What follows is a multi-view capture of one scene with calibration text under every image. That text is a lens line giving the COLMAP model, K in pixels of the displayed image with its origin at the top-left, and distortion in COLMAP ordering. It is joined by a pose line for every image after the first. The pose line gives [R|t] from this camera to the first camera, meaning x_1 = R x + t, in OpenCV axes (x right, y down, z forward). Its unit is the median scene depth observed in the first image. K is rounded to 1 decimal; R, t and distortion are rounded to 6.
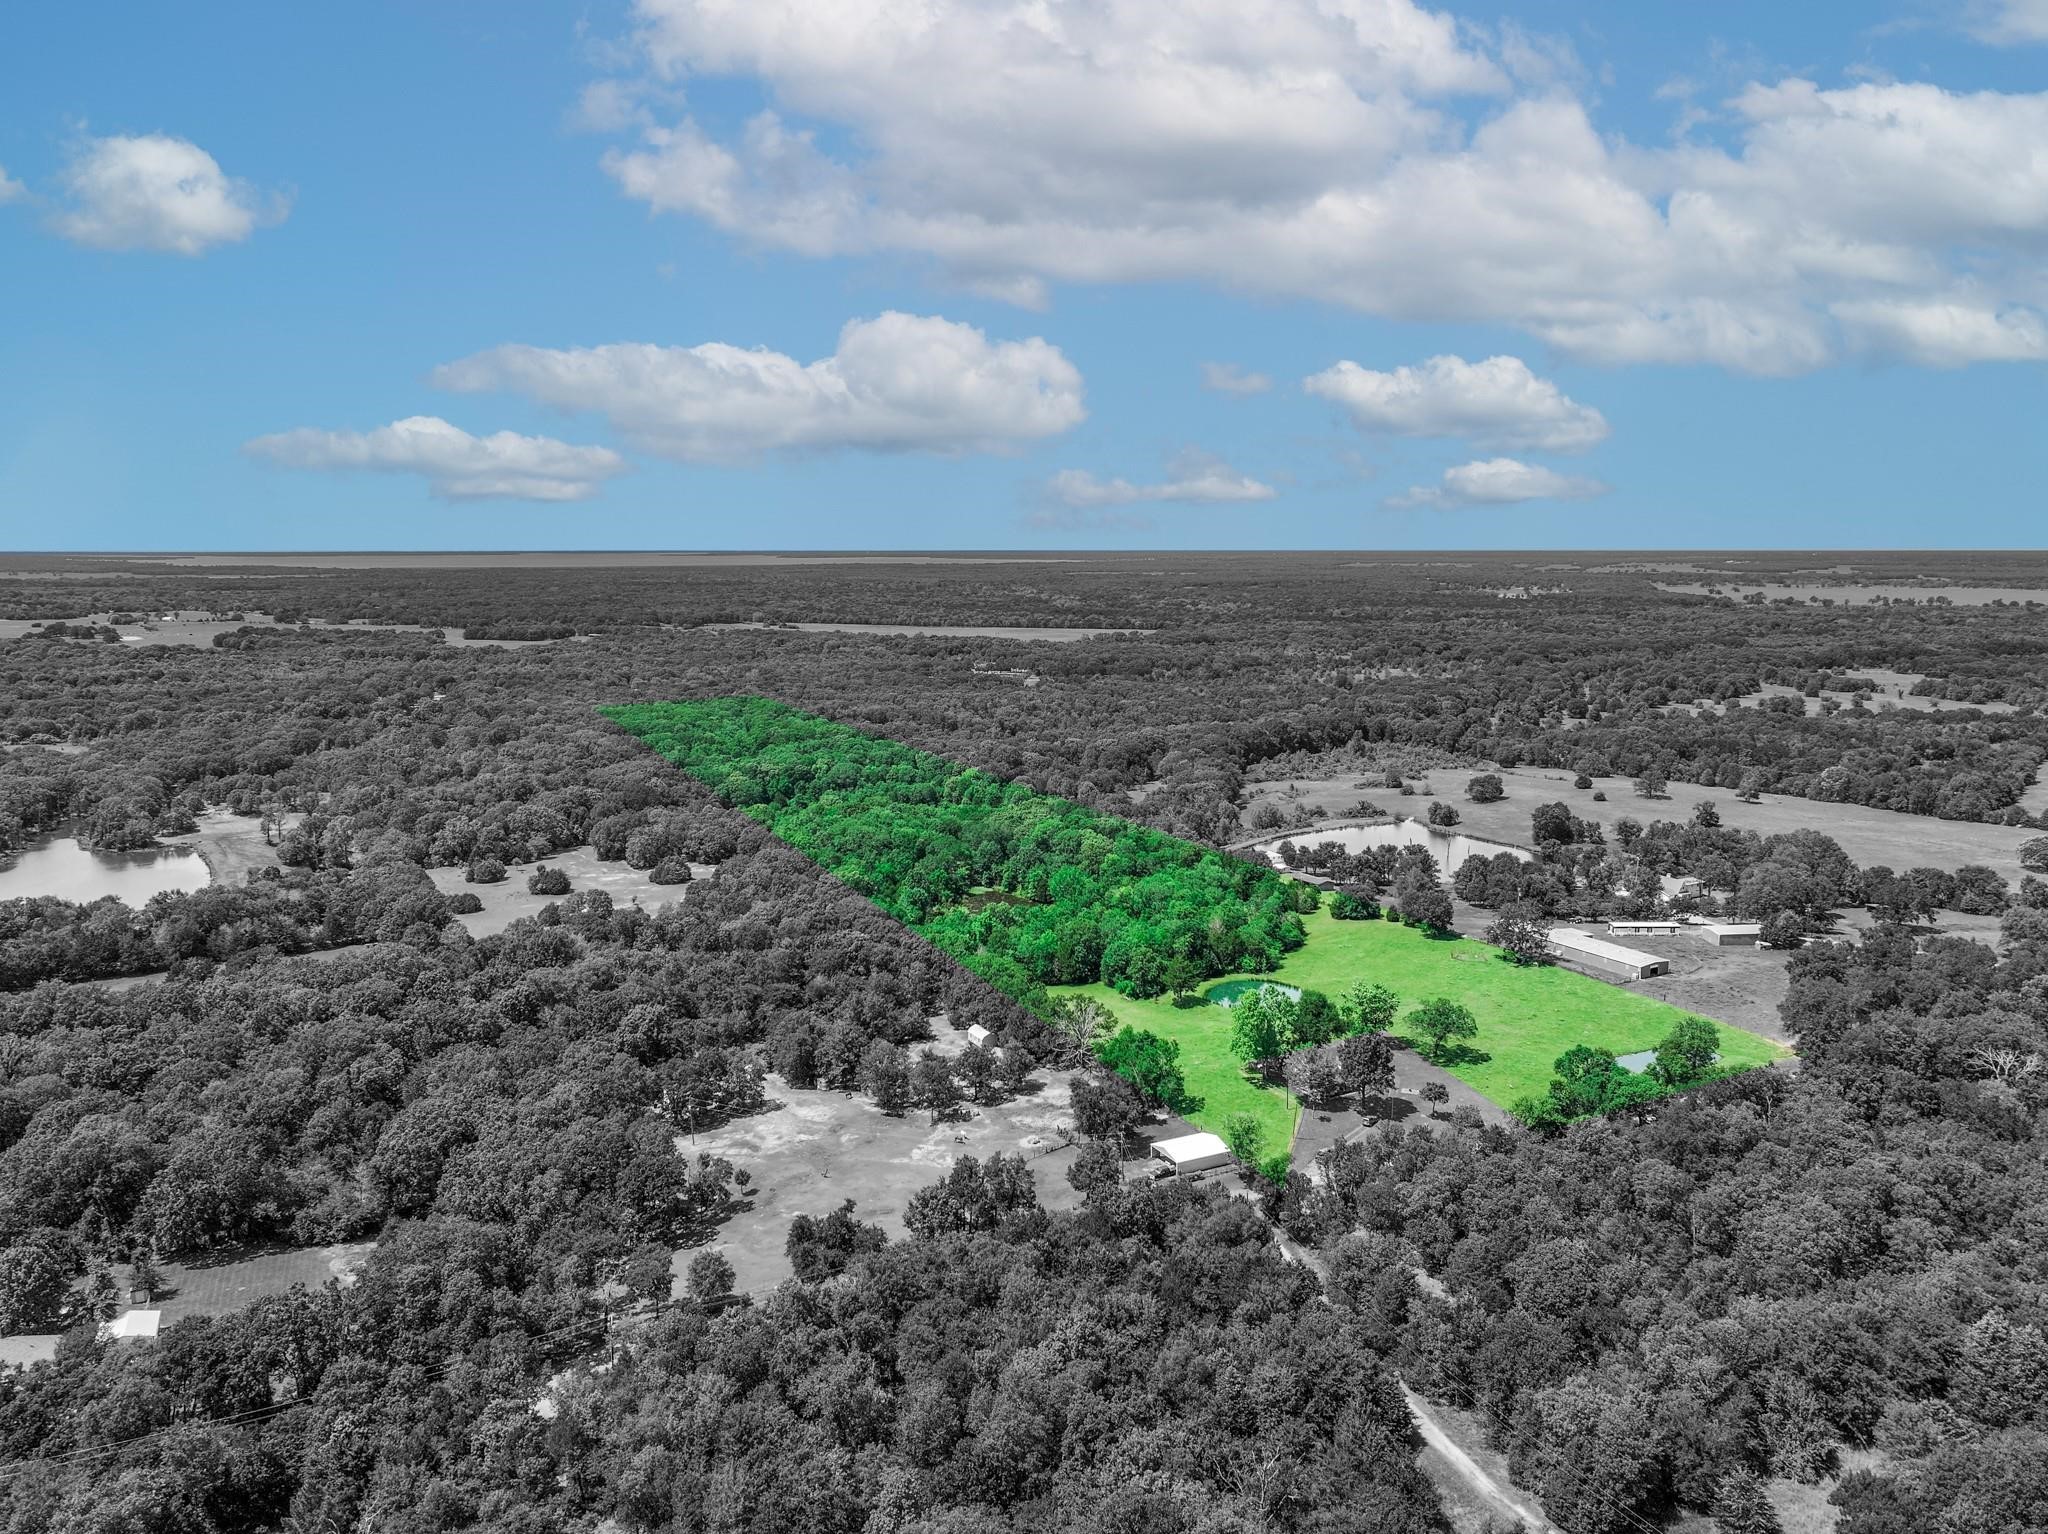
lens RADIAL K [[1457.0, 0, 1021.0], [0, 1457.0, 771.6], [0, 0, 1]] dist [0.011319, 0.009403]
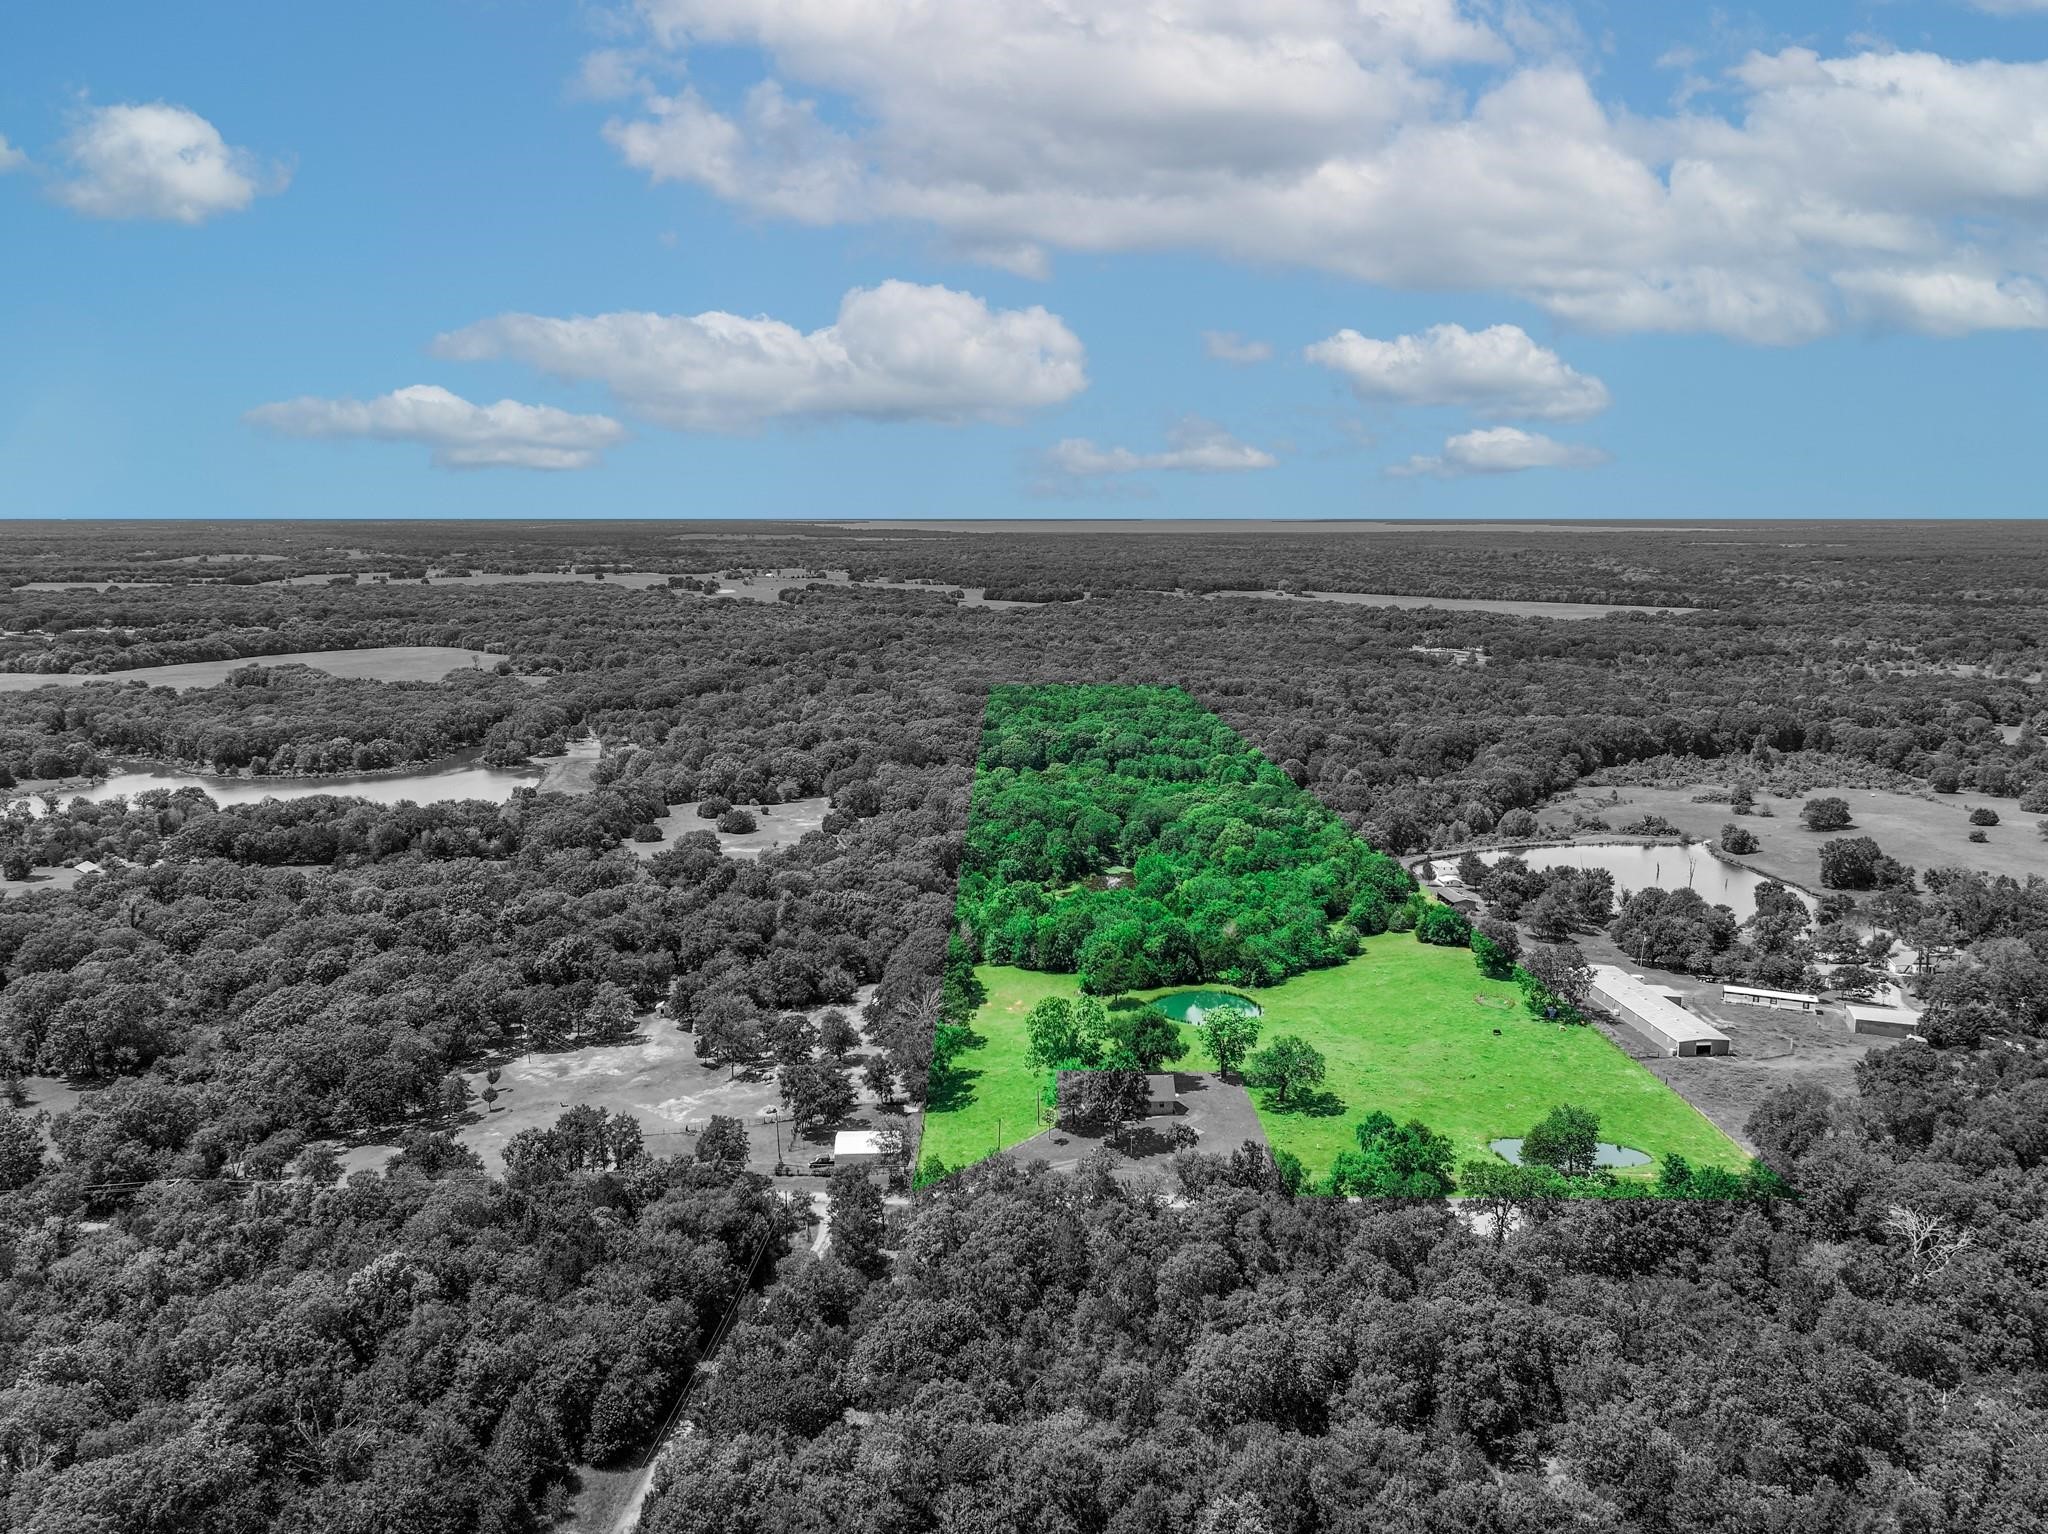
lens RADIAL K [[1457.0, 0, 1028.3], [0, 1457.0, 768.7], [0, 0, 1]] dist [0.011319, 0.009403]
pose [[0.910456, 0.074311, -0.406877, 0.301957], [-0.065785, 0.997222, 0.034924, -0.016387], [0.408342, -0.005030, 0.912815, 0.079289]]
